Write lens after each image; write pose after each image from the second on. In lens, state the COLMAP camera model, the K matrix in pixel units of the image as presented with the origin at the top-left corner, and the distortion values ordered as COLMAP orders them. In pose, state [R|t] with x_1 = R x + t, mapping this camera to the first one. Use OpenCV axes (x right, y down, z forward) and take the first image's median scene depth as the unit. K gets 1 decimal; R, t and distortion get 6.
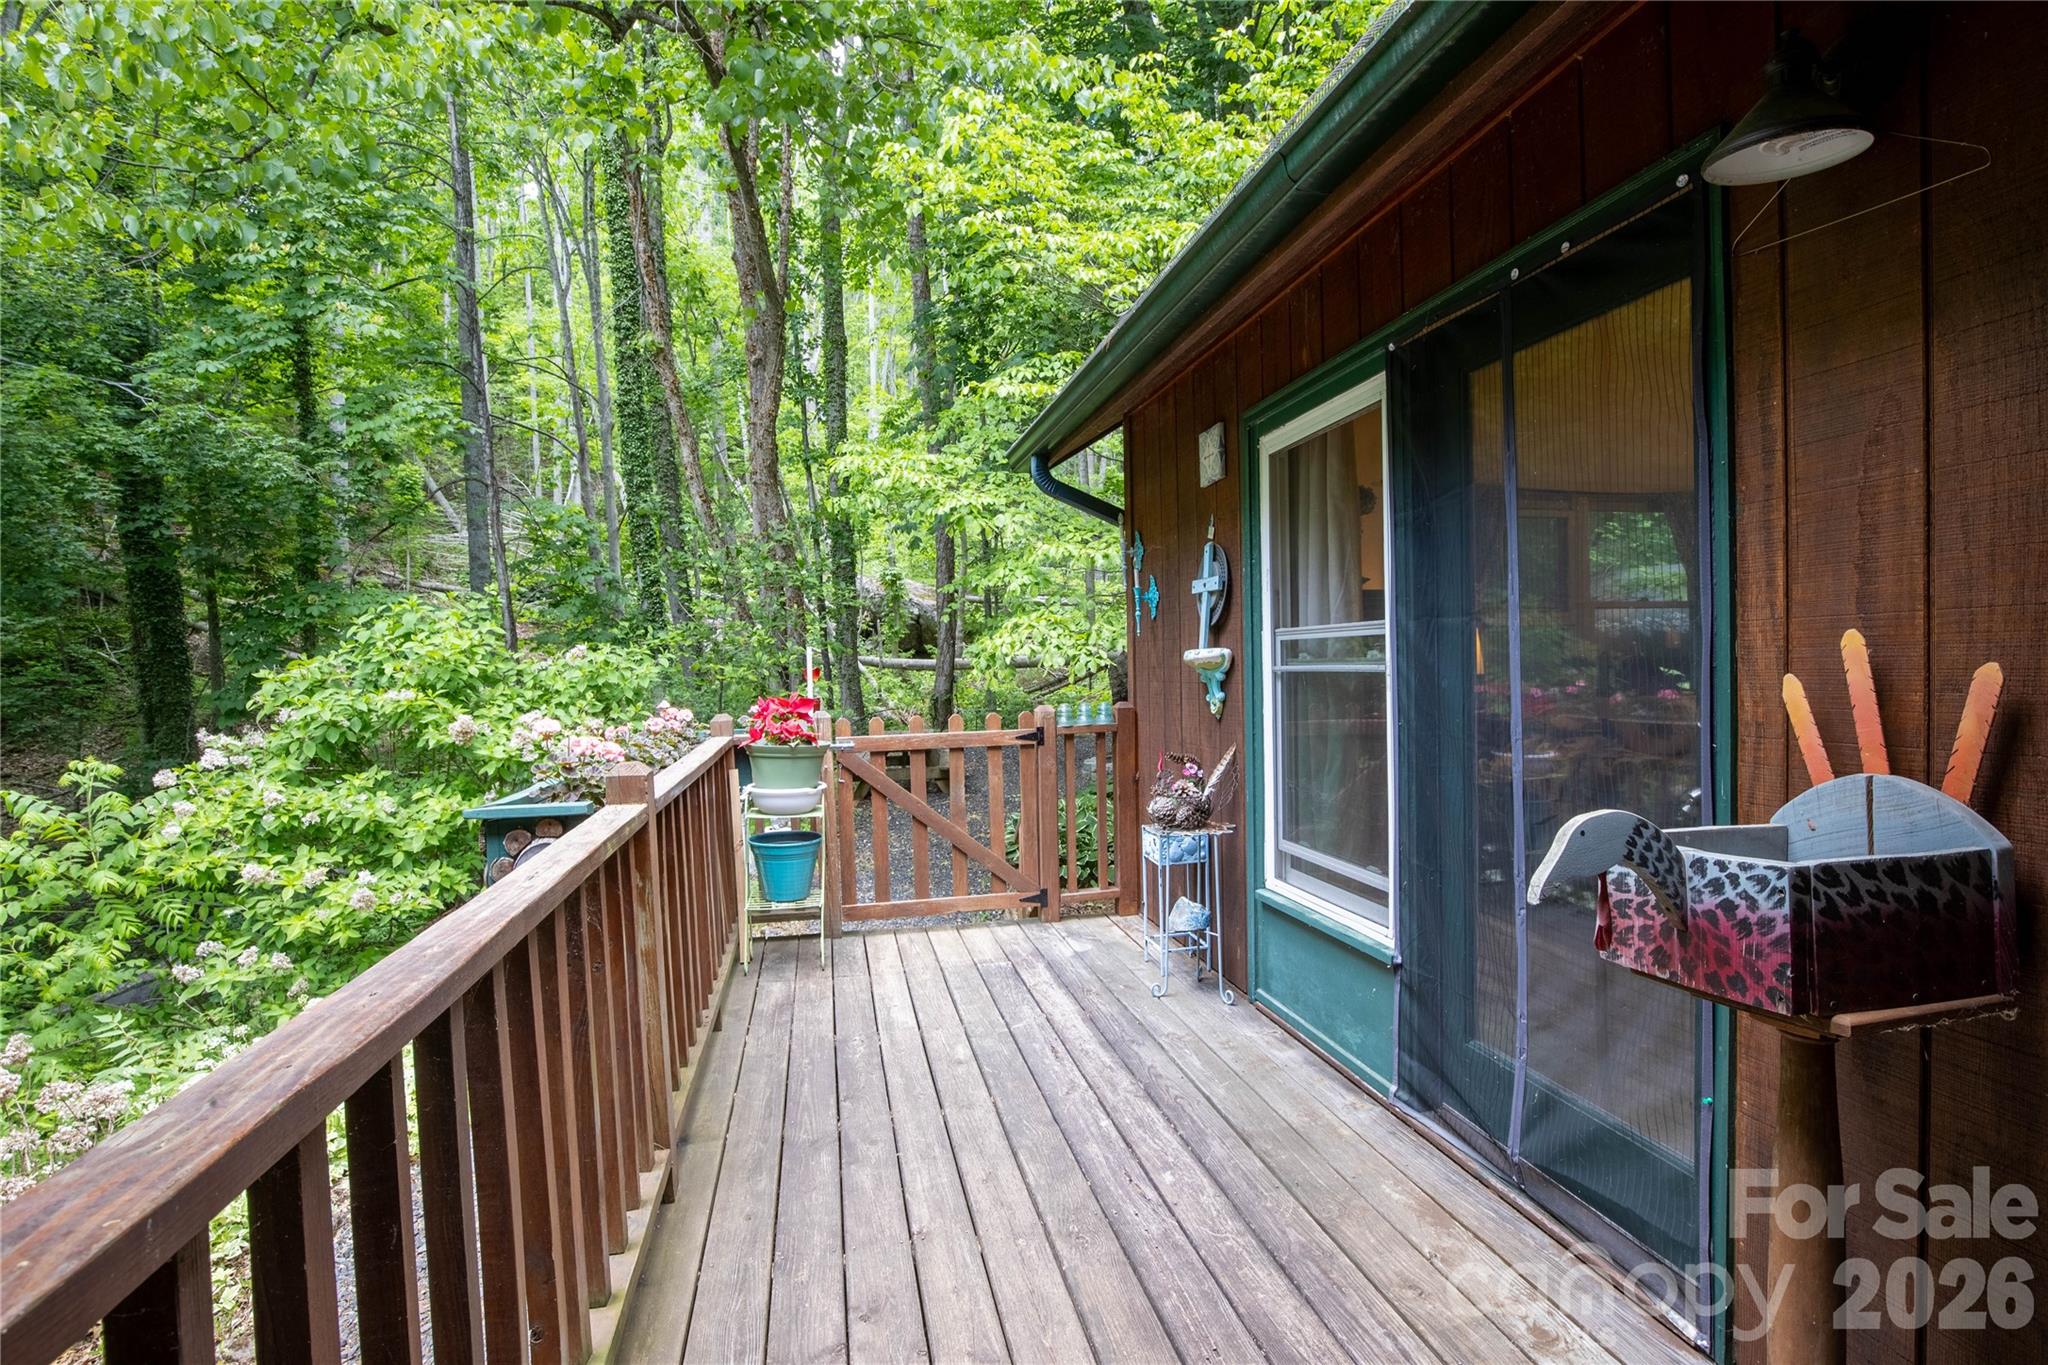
lens RADIAL K [[980.4, 0, 1031.6], [0, 980.4, 683.3], [0, 0, 1]] dist [-0.038449, 0.010511]
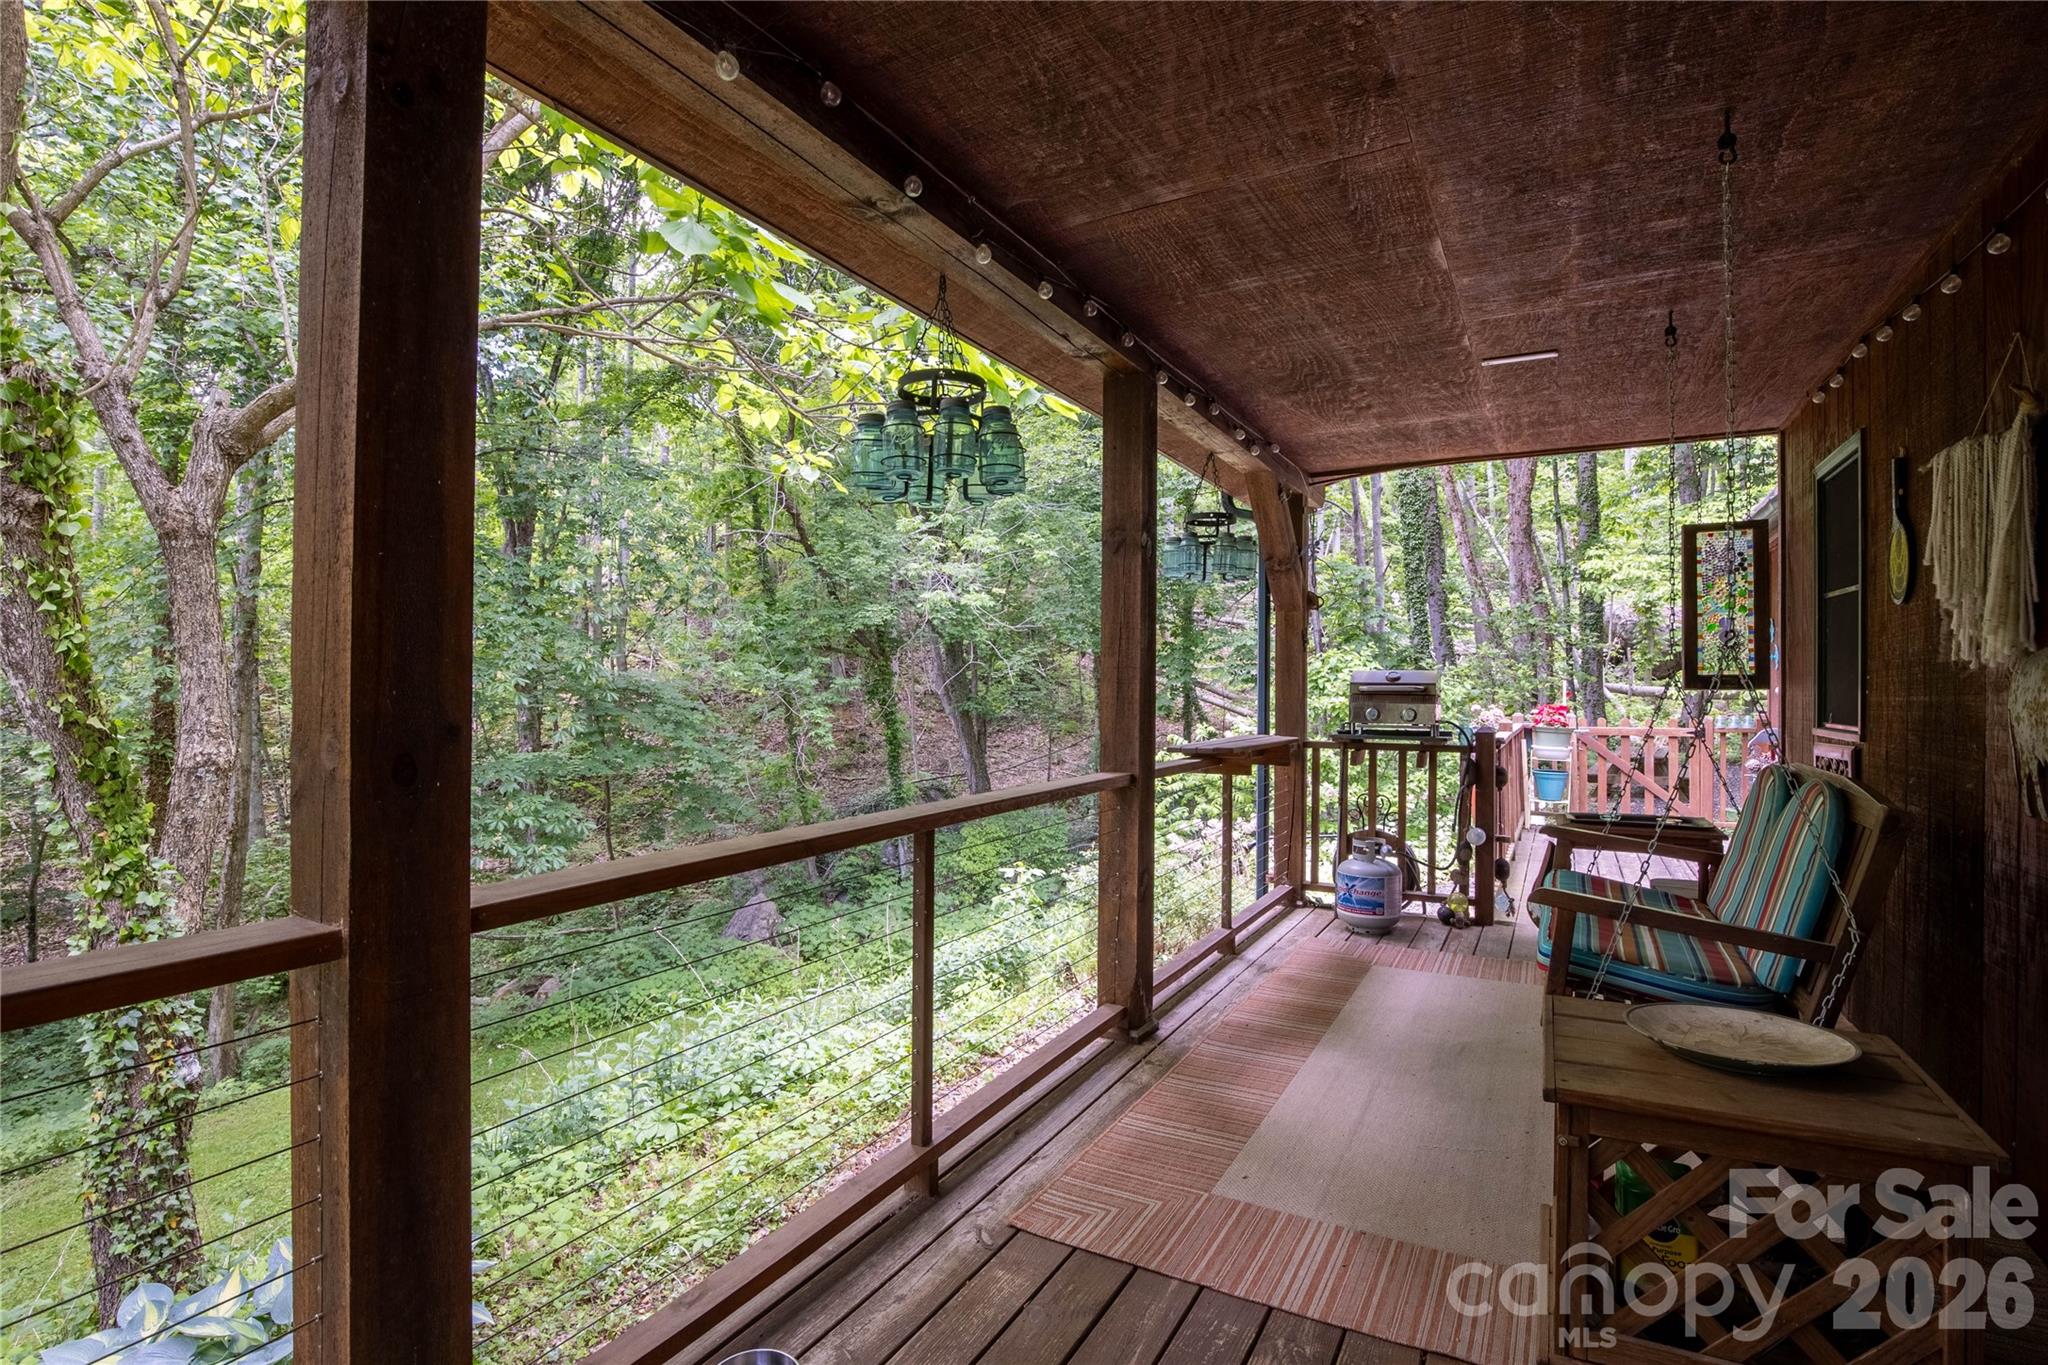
lens RADIAL K [[980.4, 0, 1031.6], [0, 980.4, 683.3], [0, 0, 1]] dist [-0.038449, 0.010511]
pose [[0.756075, 0.021998, -0.654115, 0.059190], [-0.036607, 0.999292, -0.008707, 0.006175], [0.653460, 0.030529, 0.756345, -0.293067]]
